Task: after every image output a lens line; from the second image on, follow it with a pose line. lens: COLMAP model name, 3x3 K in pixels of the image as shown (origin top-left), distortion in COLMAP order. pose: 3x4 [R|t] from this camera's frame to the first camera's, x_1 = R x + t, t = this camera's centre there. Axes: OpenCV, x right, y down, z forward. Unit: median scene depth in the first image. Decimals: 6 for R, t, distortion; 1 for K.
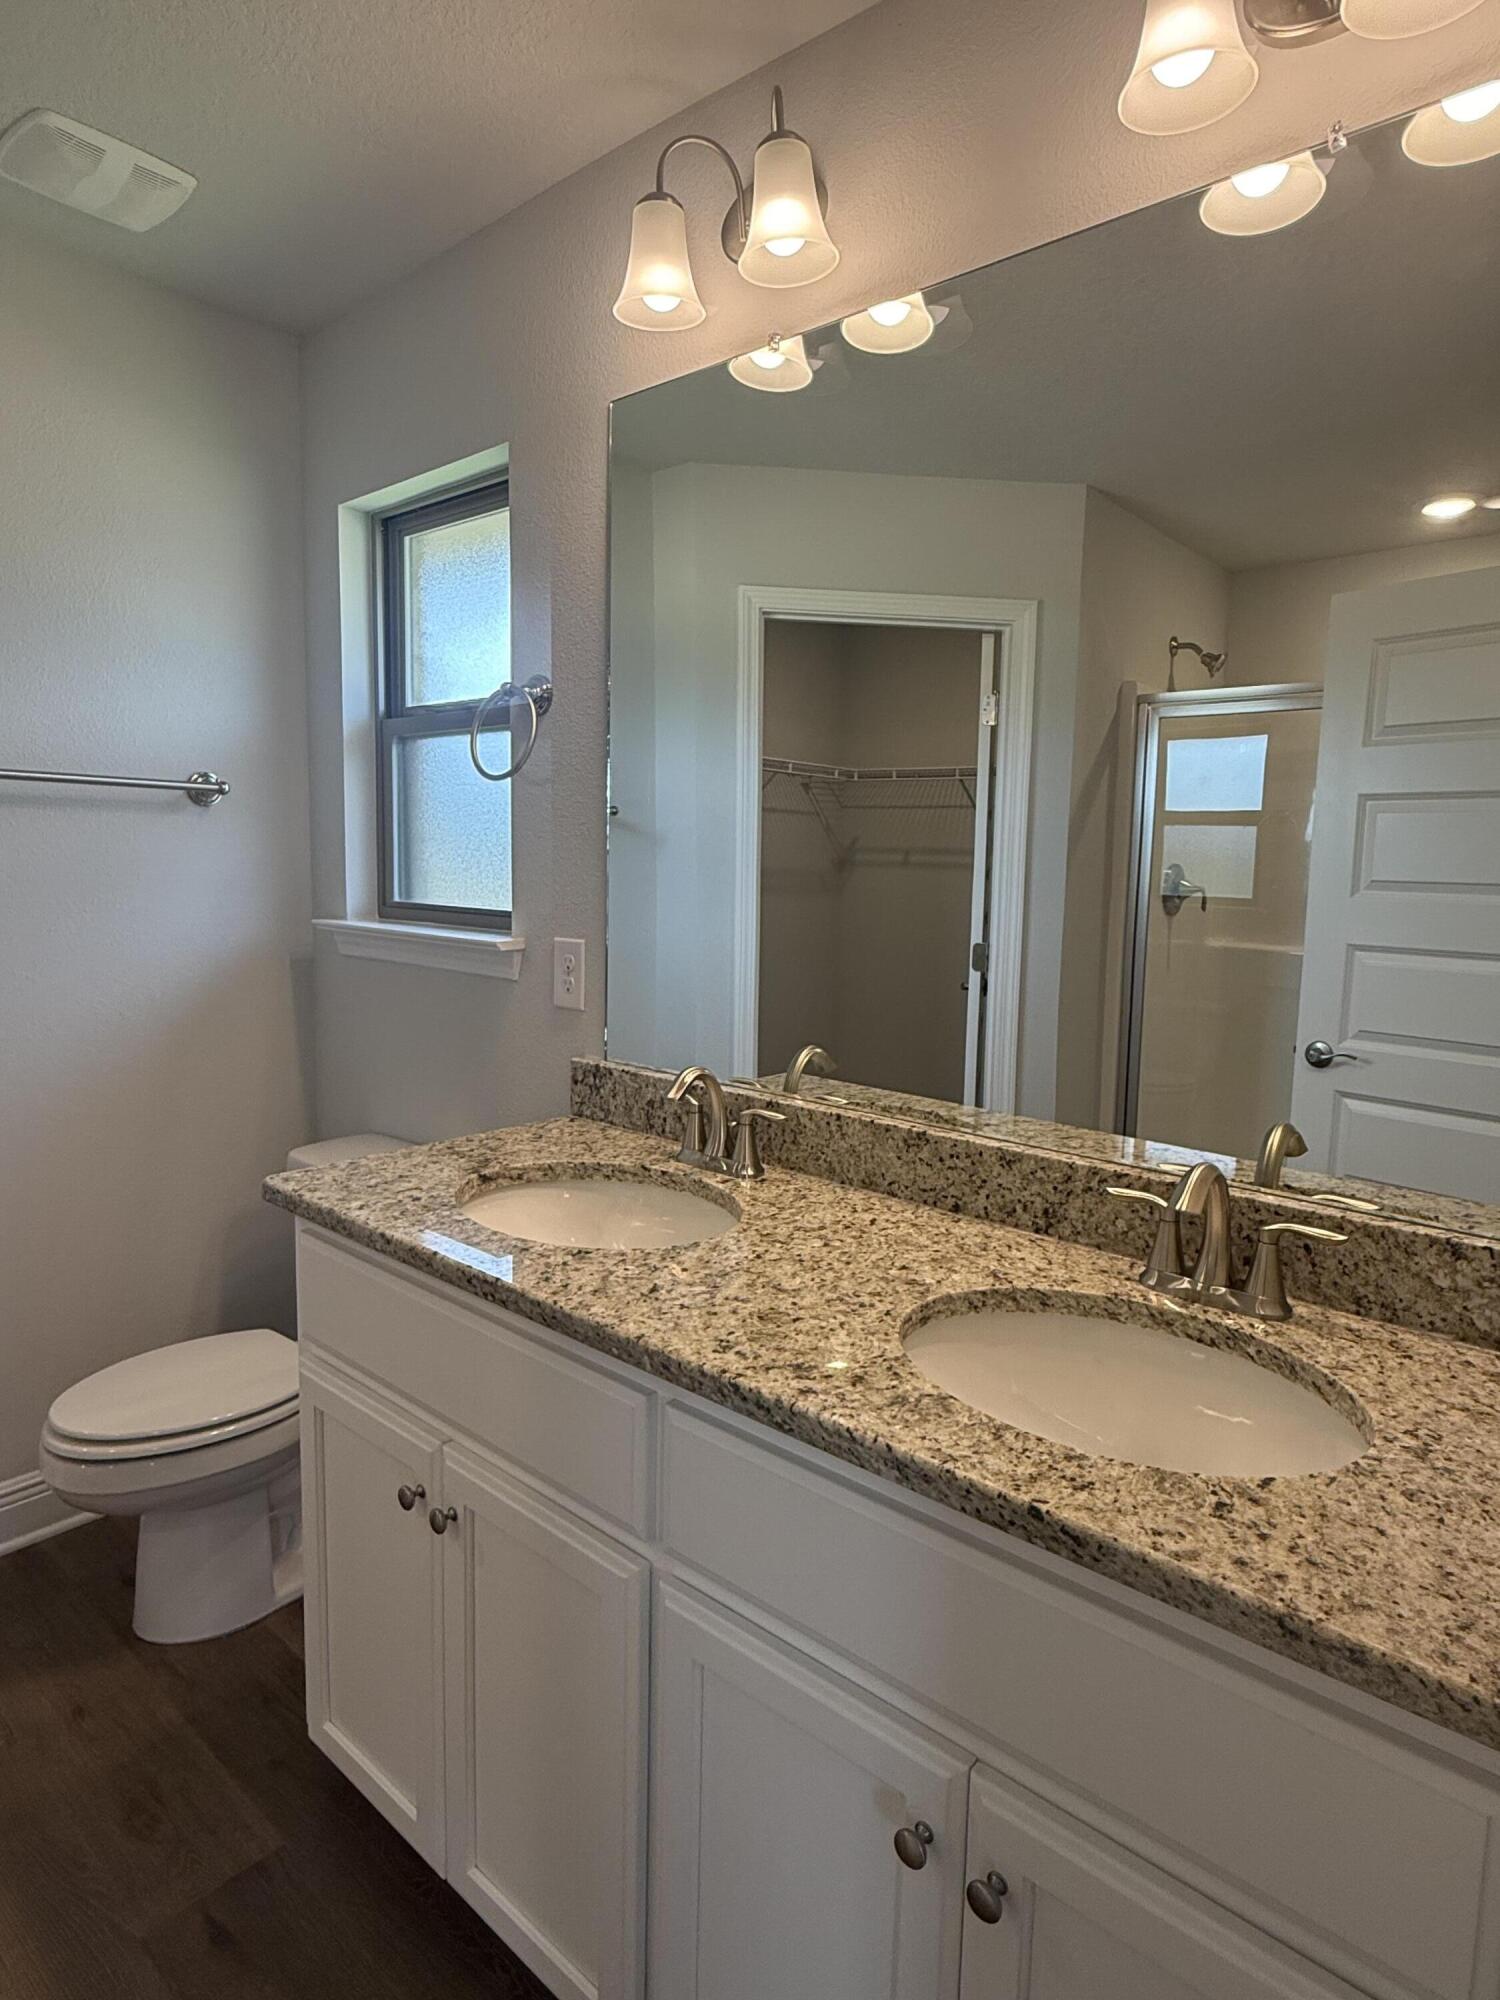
lens RADIAL K [[1130.1, 0, 750.0], [0, 1130.1, 1000.0], [0, 0, 1]] dist [-0.003731, -0.000679]
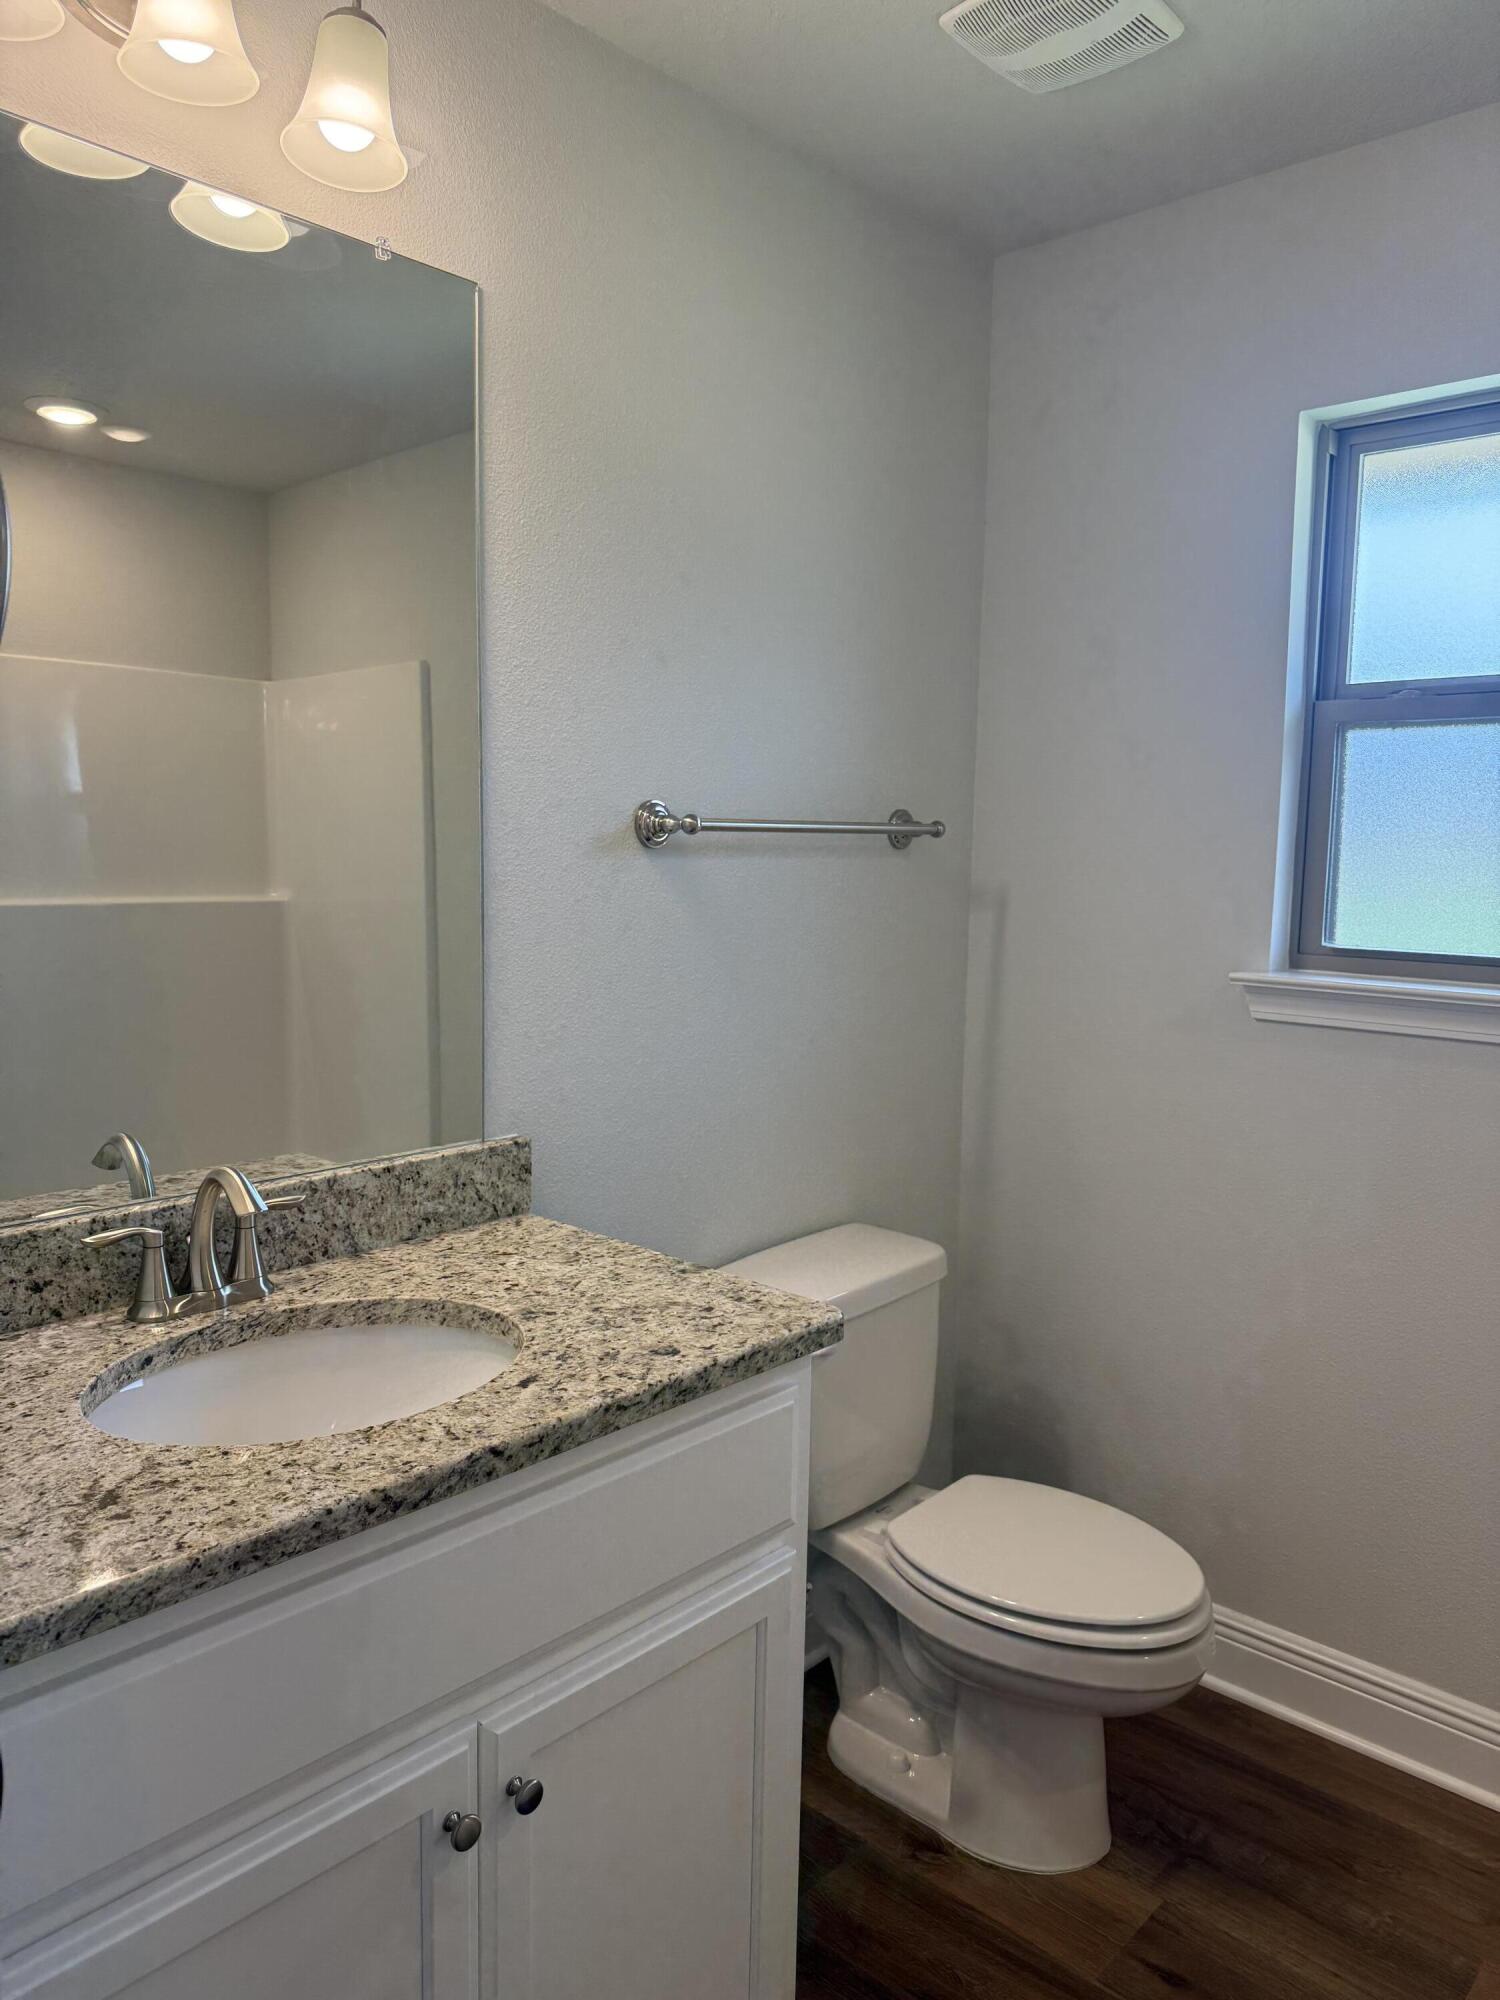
lens RADIAL K [[1392.2, 0, 750.0], [0, 1392.2, 1000.0], [0, 0, 1]] dist [0.142672, -0.257731]
pose [[0.025196, -0.144594, 0.989170, -1.088736], [0.110375, 0.983837, 0.141003, -0.155625], [-0.993571, 0.105627, 0.040748, 0.763681]]
